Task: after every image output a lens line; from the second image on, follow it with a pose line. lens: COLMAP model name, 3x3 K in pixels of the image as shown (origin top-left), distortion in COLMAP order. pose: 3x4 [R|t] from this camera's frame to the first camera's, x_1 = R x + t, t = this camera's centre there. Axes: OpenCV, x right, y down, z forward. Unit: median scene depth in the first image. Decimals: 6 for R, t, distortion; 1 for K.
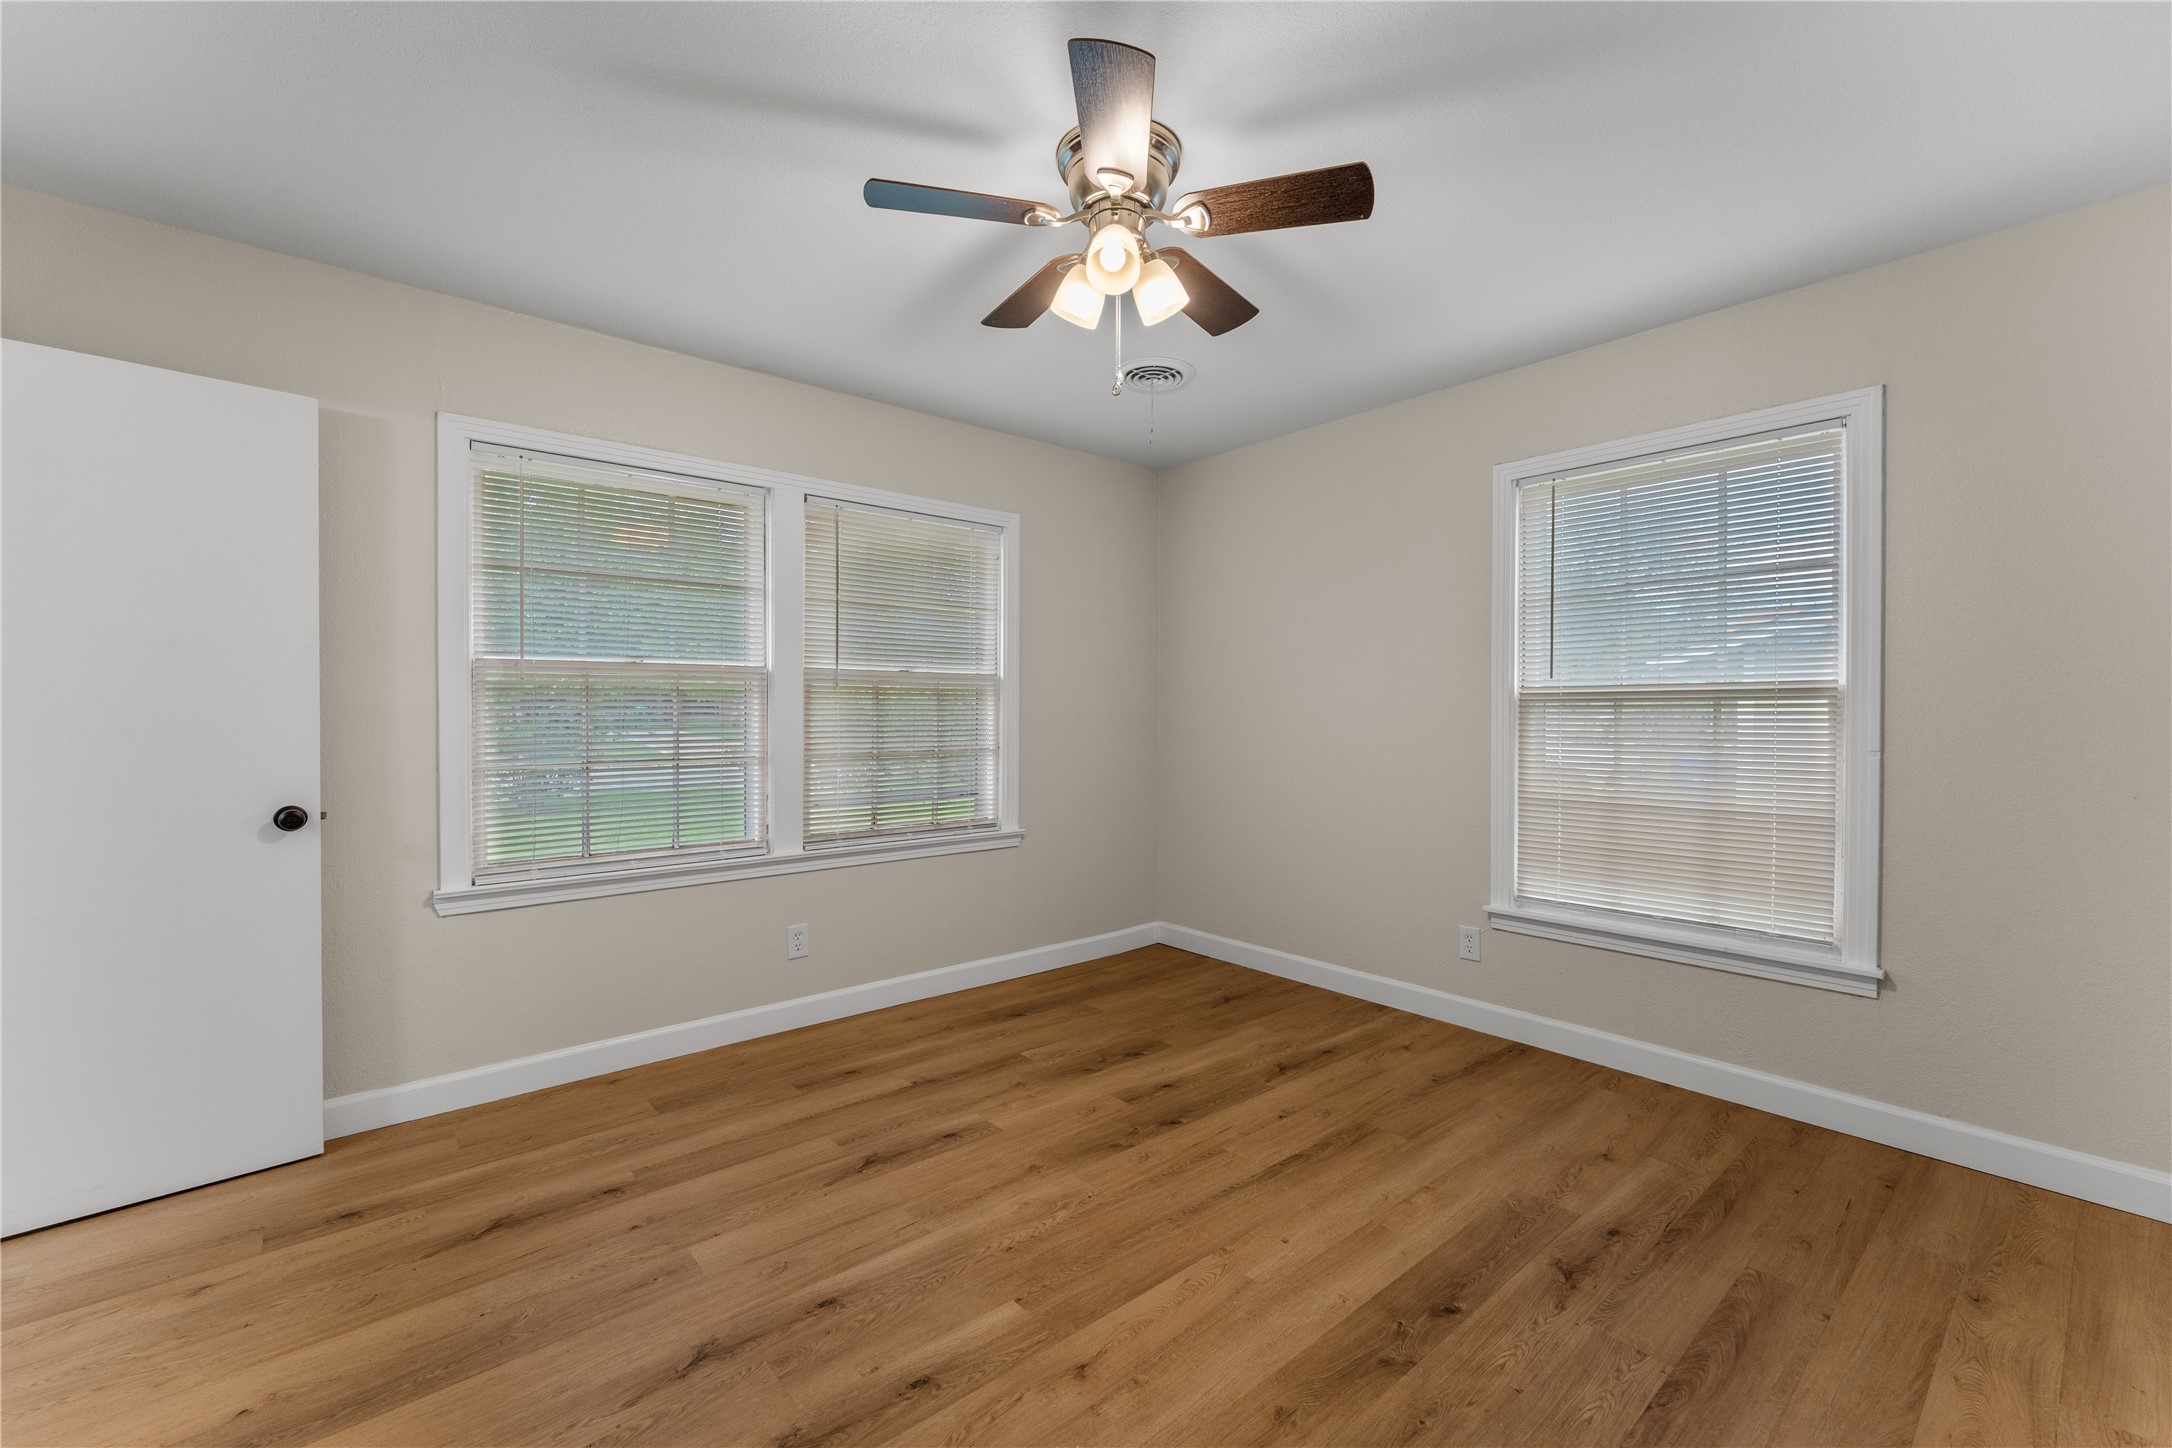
lens RADIAL K [[900.2, 0, 1084.6], [0, 900.2, 710.0], [0, 0, 1]] dist [0.028563, -0.000012]
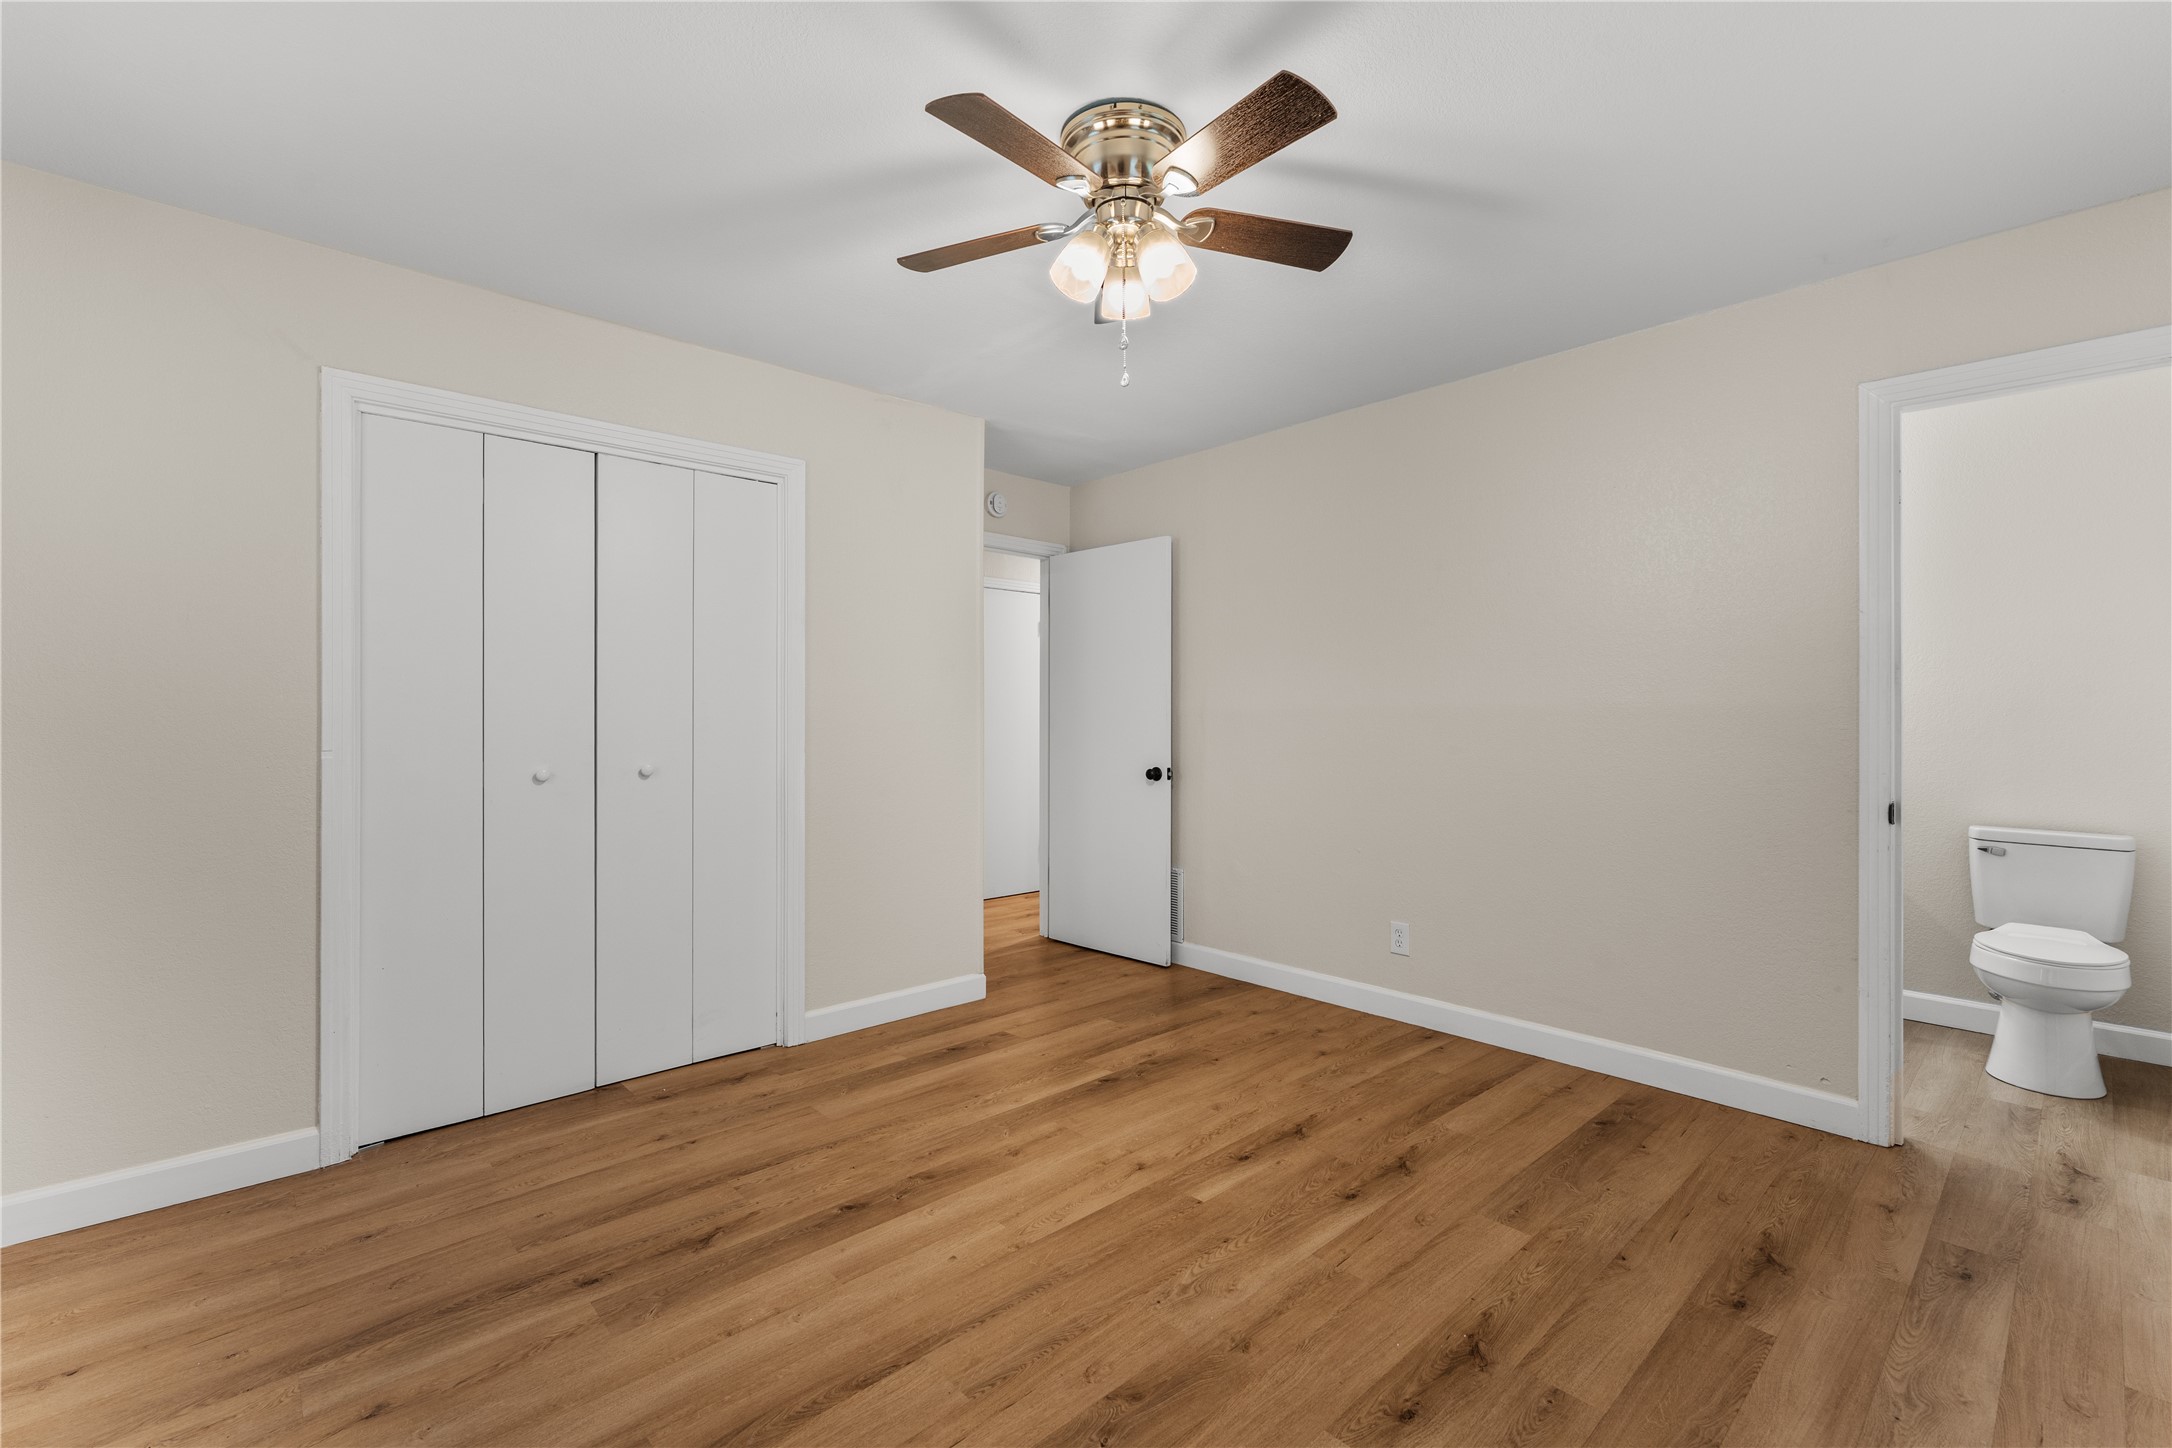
lens RADIAL K [[921.6, 0, 1084.2], [0, 921.6, 721.7], [0, 0, 1]] dist [-0.004717, 0.000013]
pose [[-0.999395, -0.002652, -0.034690, 0.113469], [-0.002613, 0.999996, -0.001184, 0.002045], [0.034693, -0.001092, -0.999397, 1.994590]]
